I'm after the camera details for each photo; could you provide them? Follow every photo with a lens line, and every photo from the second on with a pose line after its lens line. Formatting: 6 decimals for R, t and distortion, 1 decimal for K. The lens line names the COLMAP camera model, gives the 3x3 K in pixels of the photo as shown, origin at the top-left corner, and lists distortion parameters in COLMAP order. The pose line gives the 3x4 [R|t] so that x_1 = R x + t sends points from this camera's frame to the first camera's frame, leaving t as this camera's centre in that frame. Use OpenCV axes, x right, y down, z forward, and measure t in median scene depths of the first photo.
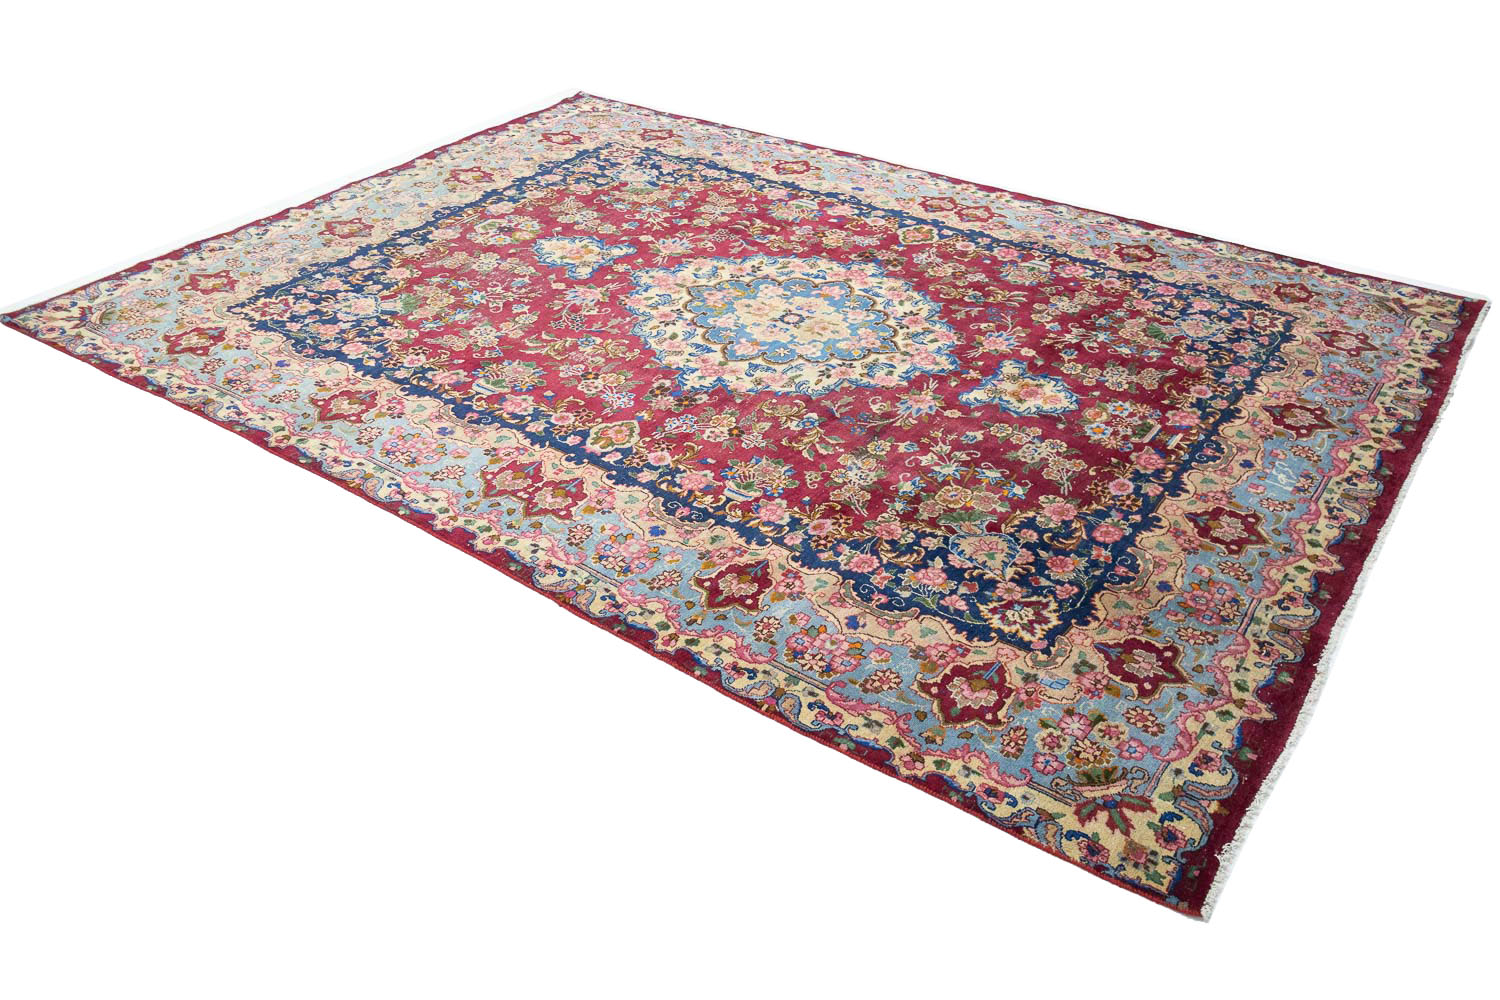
lens RADIAL K [[1234.4, 0, 737.0], [0, 1234.4, 502.9], [0, 0, 1]] dist [-0.000686, -0.003056]
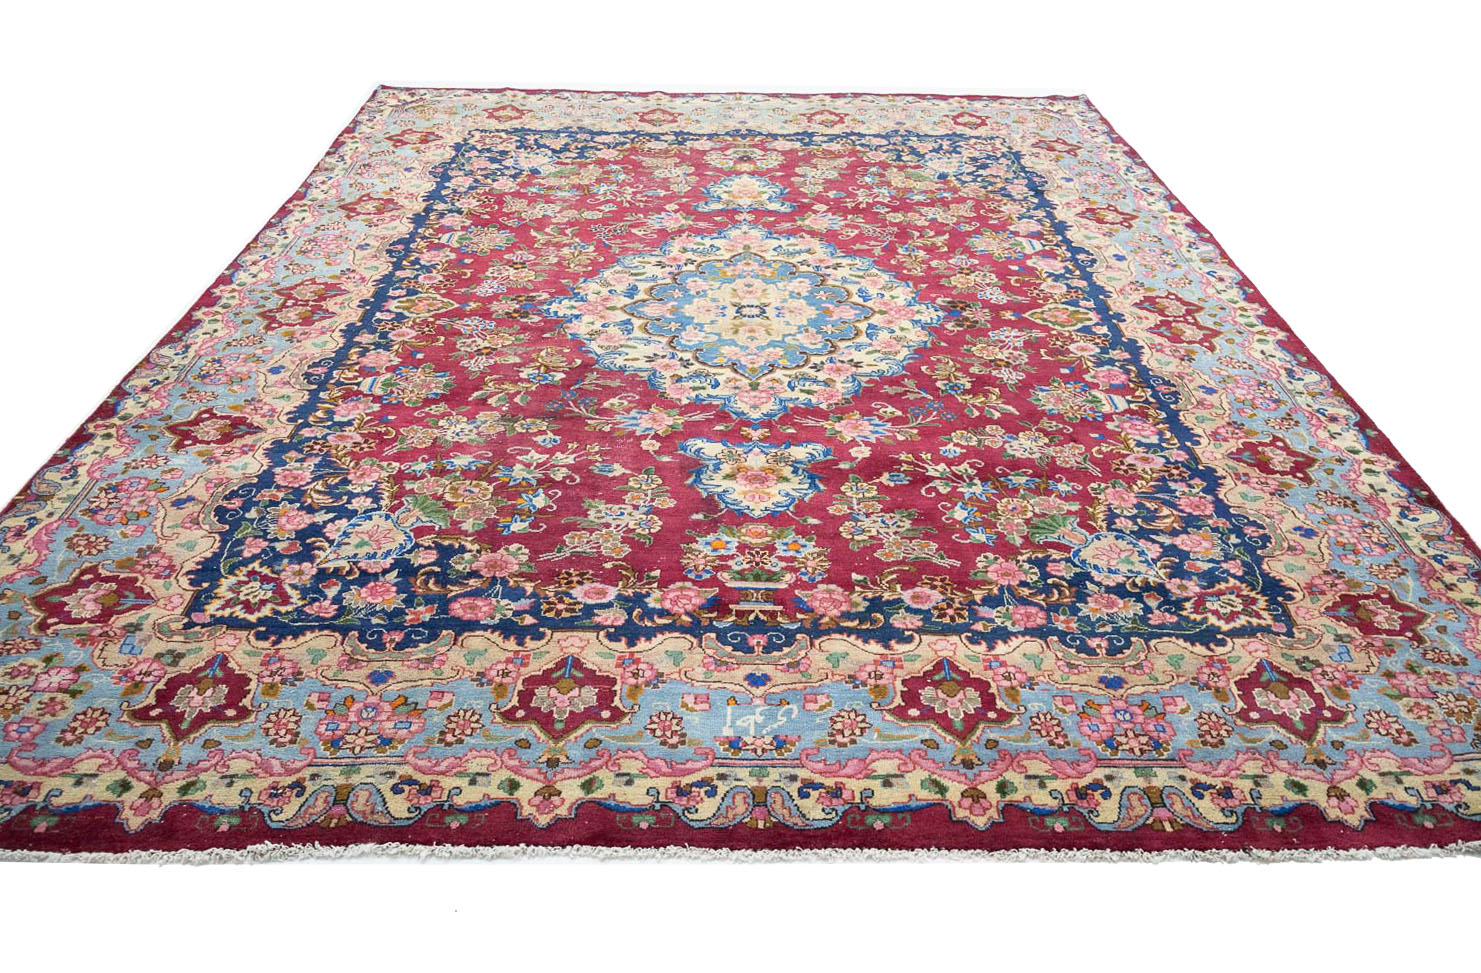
lens RADIAL K [[1255.5, 0, 734.5], [0, 1255.5, 486.1], [0, 0, 1]] dist [-0.013598, 0.008408]
pose [[0.586415, 0.450500, -0.673177, 0.775054], [-0.484219, 0.861196, 0.154514, -0.204969], [0.649346, 0.235356, 0.723158, 0.492987]]
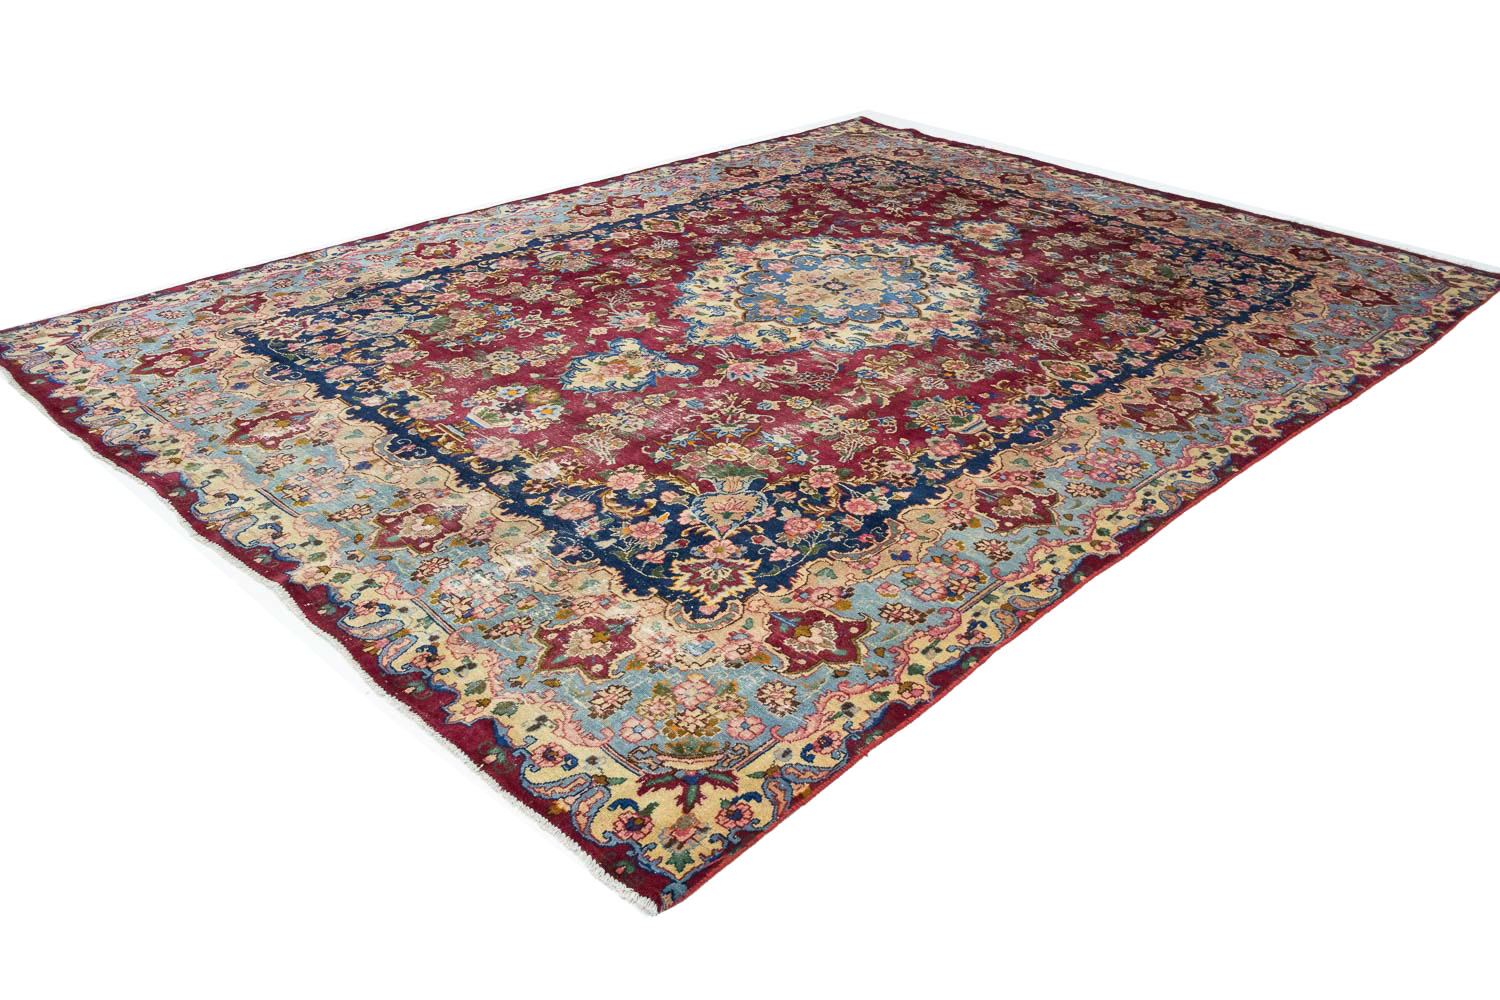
lens RADIAL K [[1234.4, 0, 737.0], [0, 1234.4, 502.9], [0, 0, 1]] dist [-0.000686, -0.003056]
pose [[0.157151, -0.496516, 0.853684, -1.079083], [0.552287, 0.760801, 0.340825, -0.475611], [-0.818708, 0.417917, 0.393780, 0.882531]]
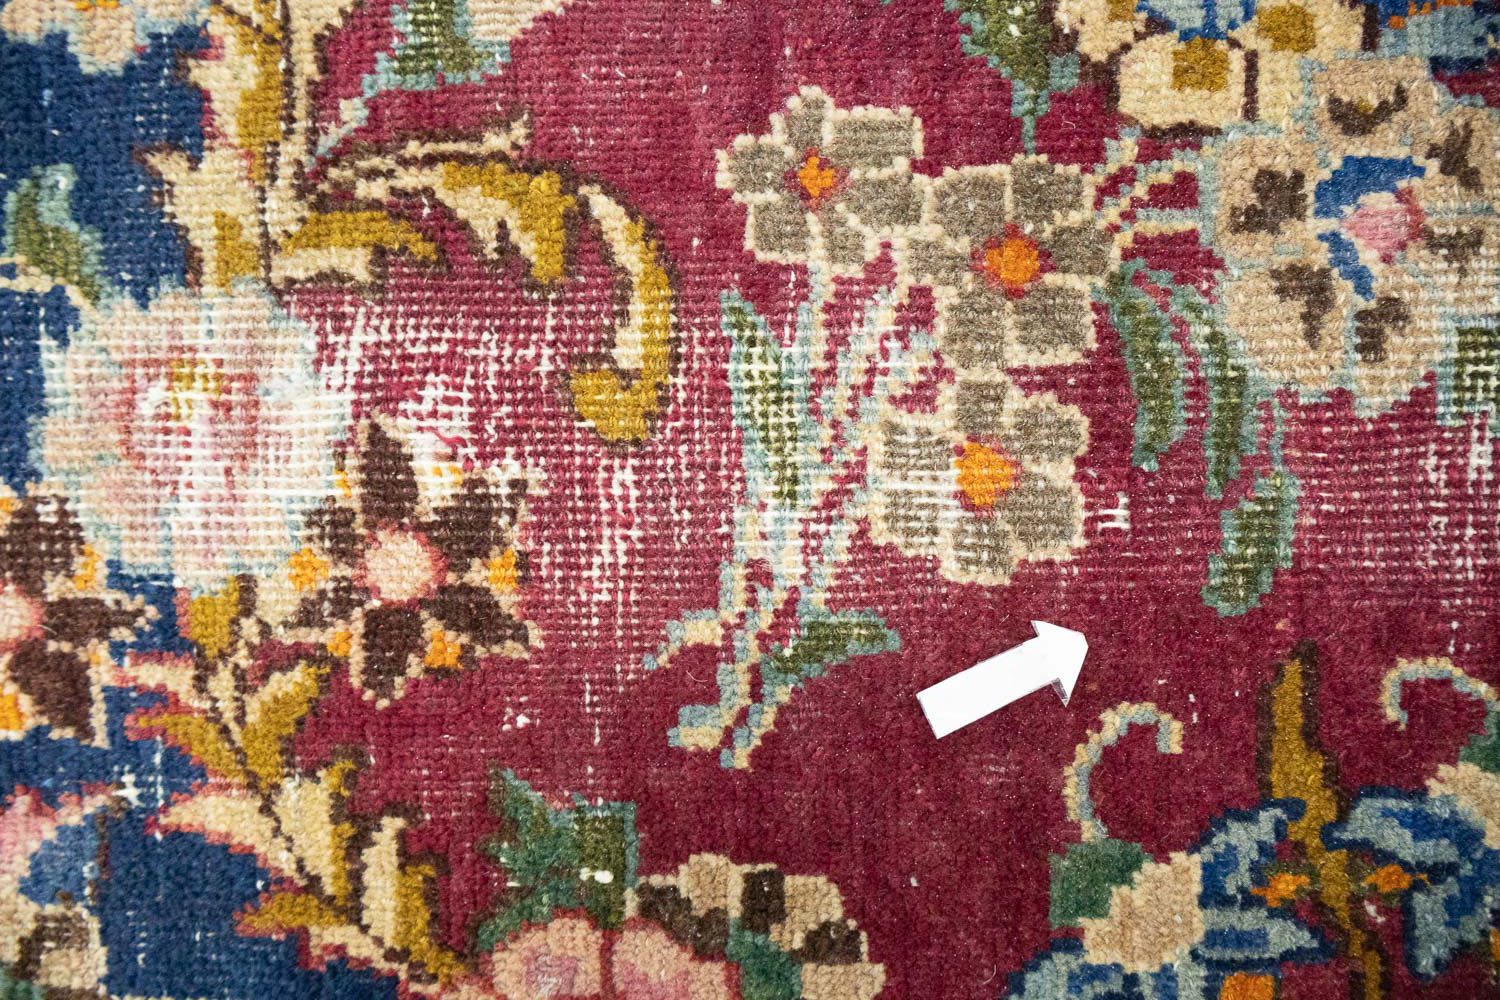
lens RADIAL K [[1234.4, 0, 737.0], [0, 1234.4, 502.9], [0, 0, 1]] dist [-0.000686, -0.003056]
pose [[0.806131, -0.590011, -0.045163, -0.310768], [0.373885, 0.448705, 0.811710, -0.333974], [-0.458653, -0.671231, 0.582311, 1.245618]]
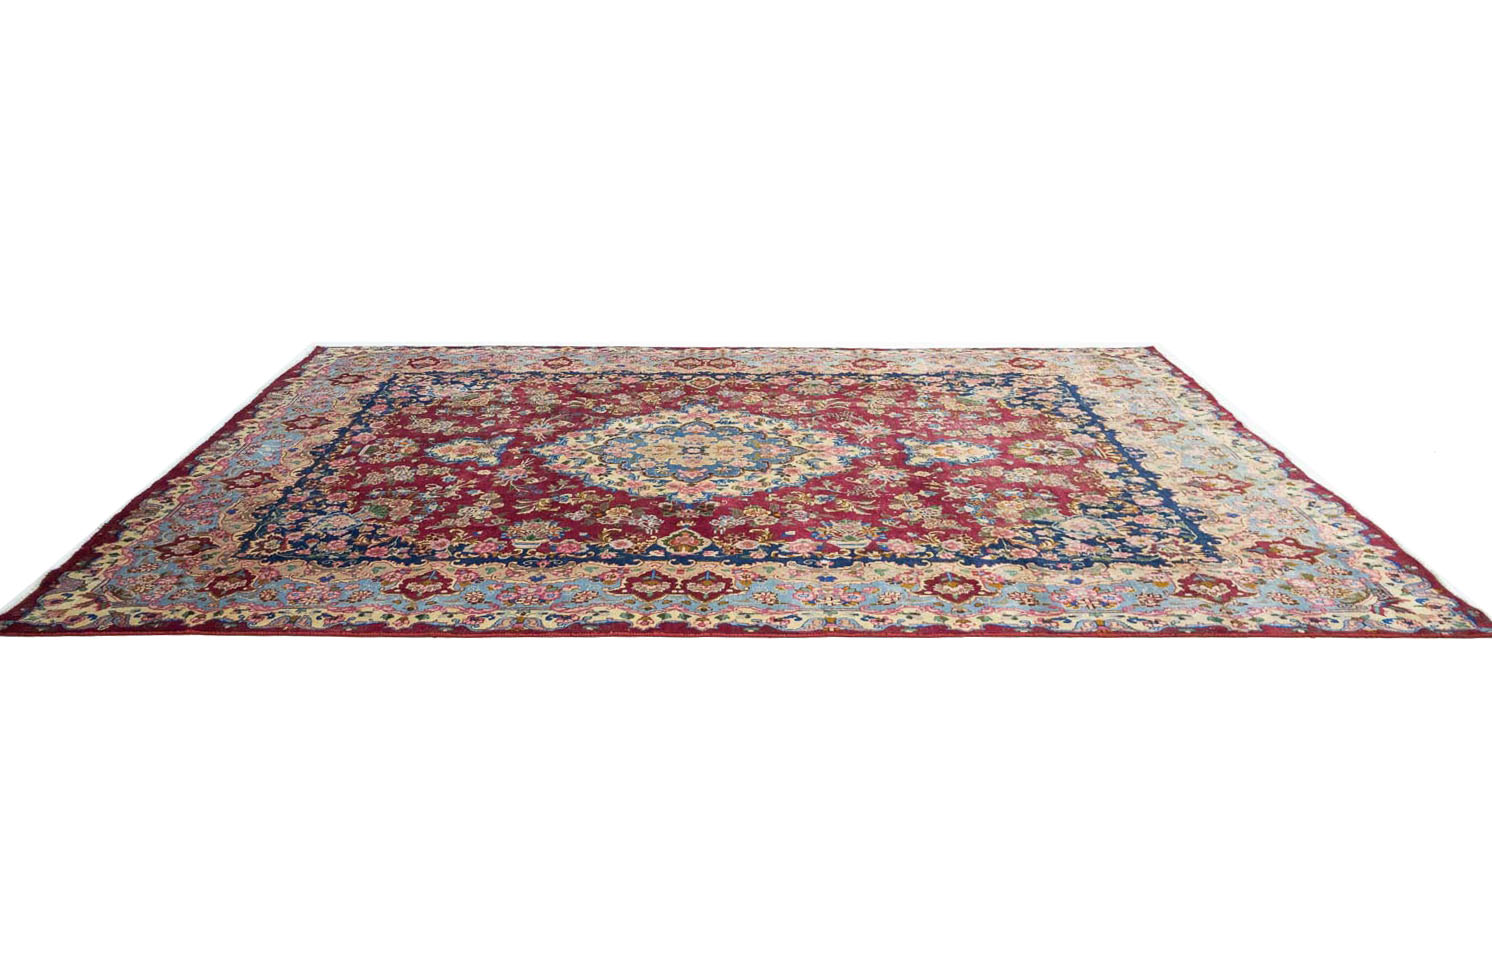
lens RADIAL K [[1275.3, 0, 724.4], [0, 1275.3, 484.3], [0, 0, 1]] dist [0.002813, -0.008588]
pose [[-0.816986, 0.212469, -0.536089, 0.770062], [-0.328054, 0.593310, 0.735094, -1.176438], [0.474252, 0.776428, -0.415025, 1.799848]]
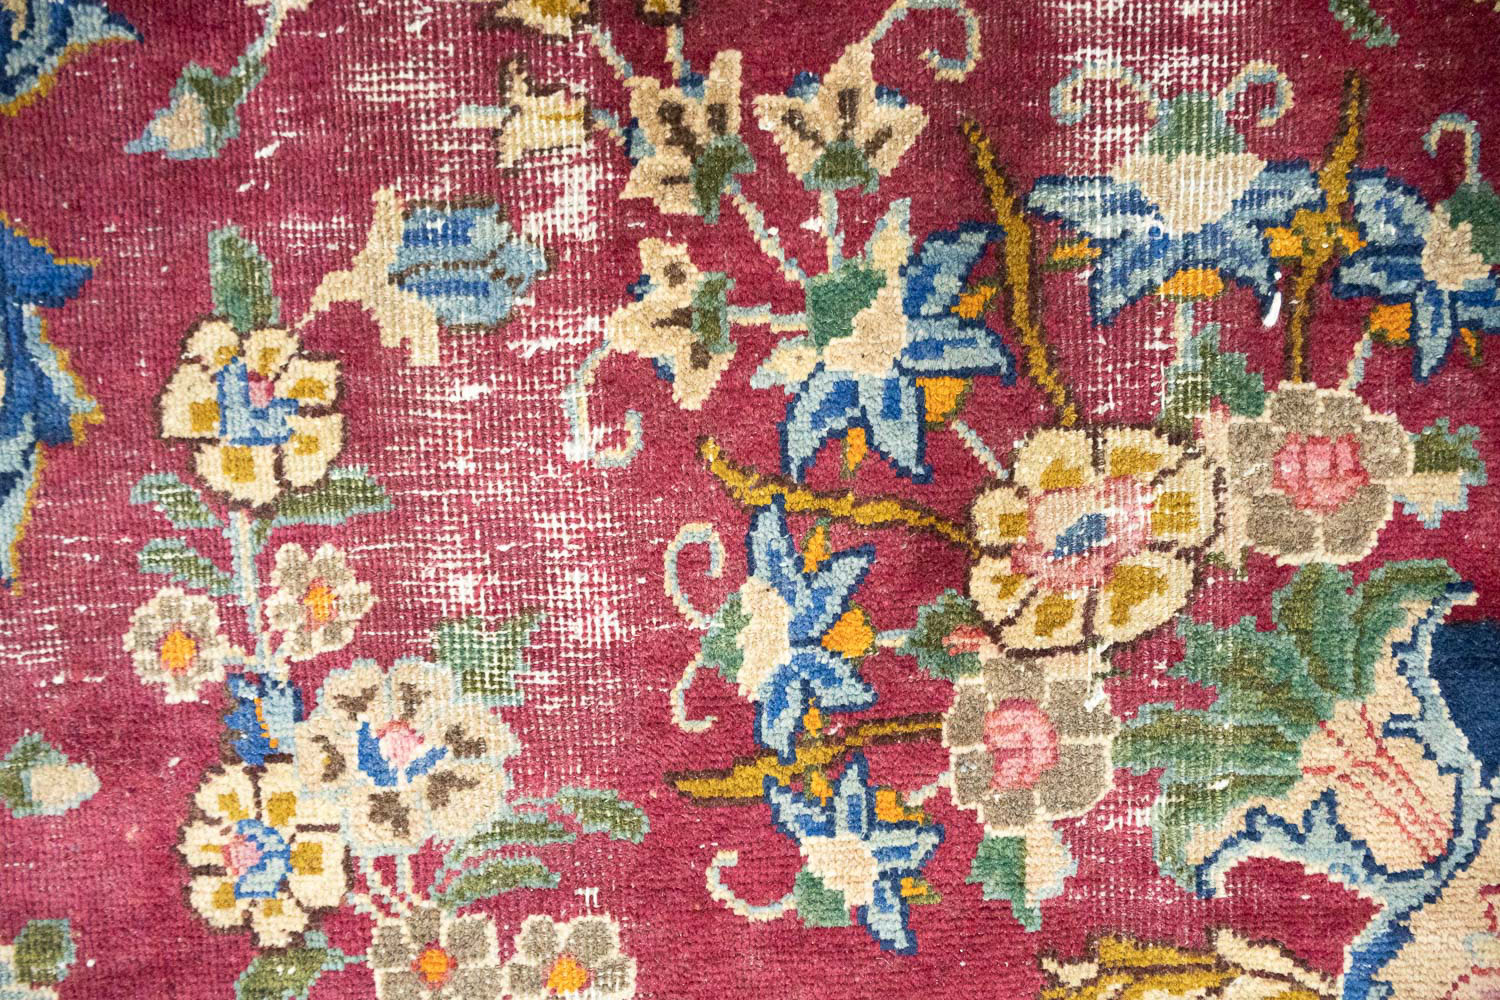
lens RADIAL K [[1246.7, 0, 750.0], [0, 1246.7, 500.0], [0, 0, 1]] dist [-0.007458, -0.000838]
pose [[-0.613904, -0.785227, -0.080874, -0.252932], [0.451683, -0.433450, 0.779810, -0.334837], [-0.647382, 0.442199, 0.620770, 1.156554]]
